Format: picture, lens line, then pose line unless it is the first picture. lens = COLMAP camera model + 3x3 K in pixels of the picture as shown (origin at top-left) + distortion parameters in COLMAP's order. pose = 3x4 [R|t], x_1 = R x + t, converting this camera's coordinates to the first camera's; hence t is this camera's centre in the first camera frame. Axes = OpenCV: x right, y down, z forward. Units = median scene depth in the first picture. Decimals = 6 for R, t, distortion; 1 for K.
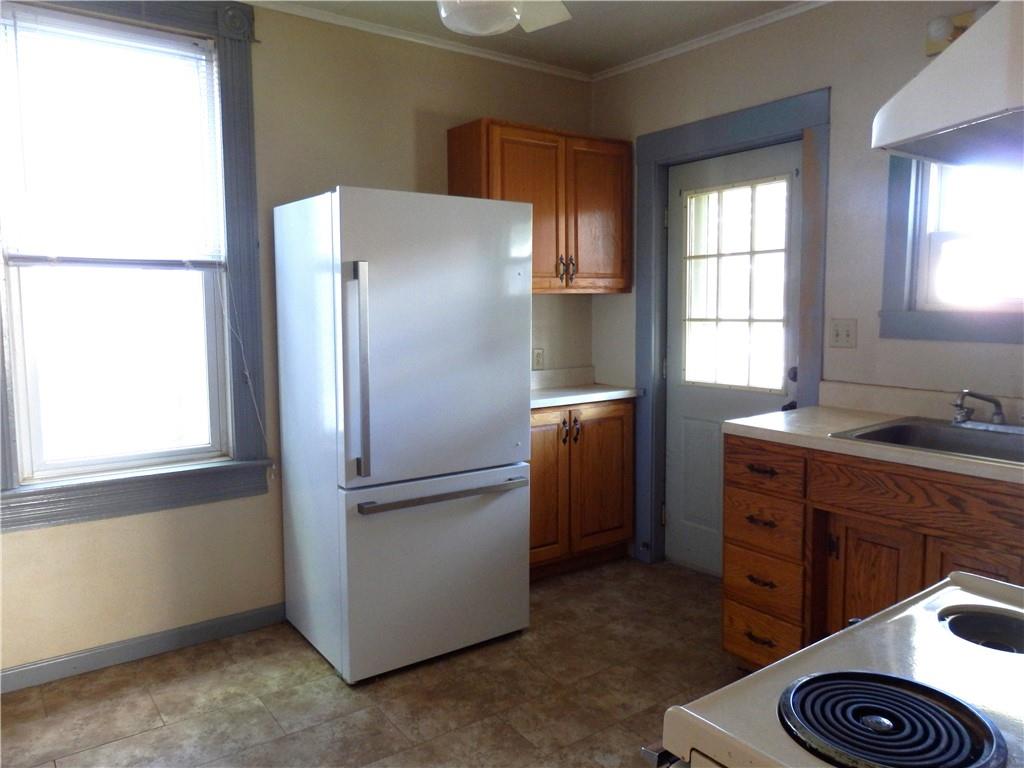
lens RADIAL K [[753.9, 0, 514.8], [0, 753.9, 380.4], [0, 0, 1]] dist [-0.001684, 0.020824]
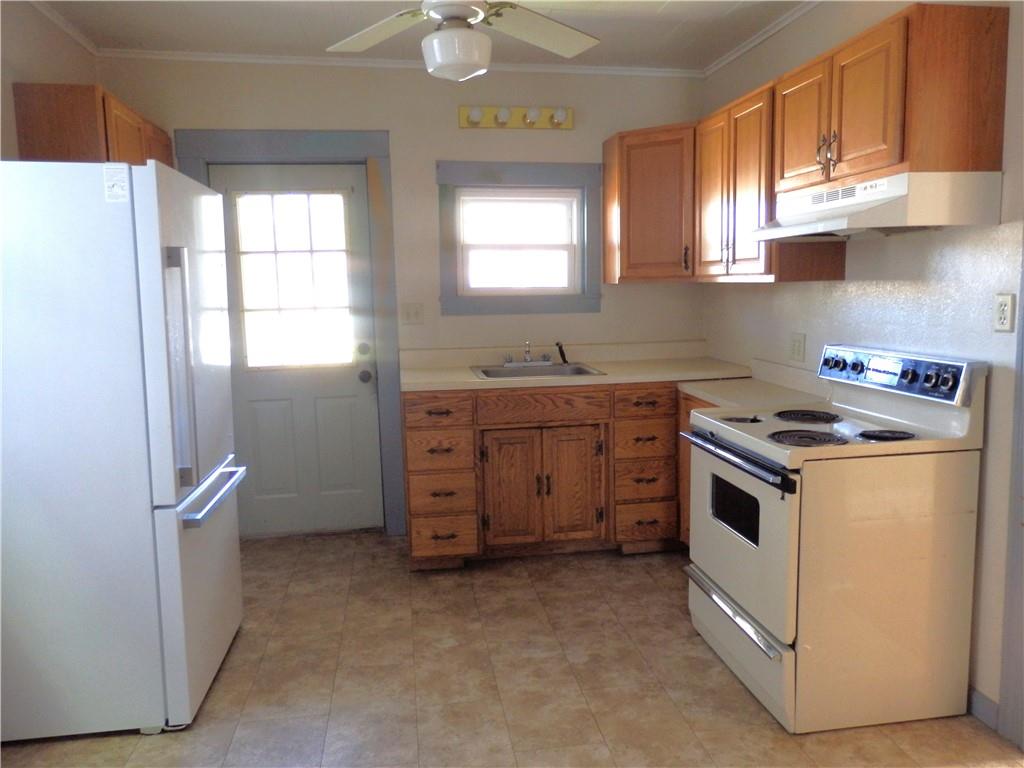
lens RADIAL K [[753.9, 0, 516.3], [0, 753.9, 382.2], [0, 0, 1]] dist [-0.001684, 0.020824]
pose [[0.465161, -0.114516, 0.877787, -0.773871], [0.111220, 0.991300, 0.070387, -0.016125], [-0.878211, 0.064887, 0.473851, 0.216150]]
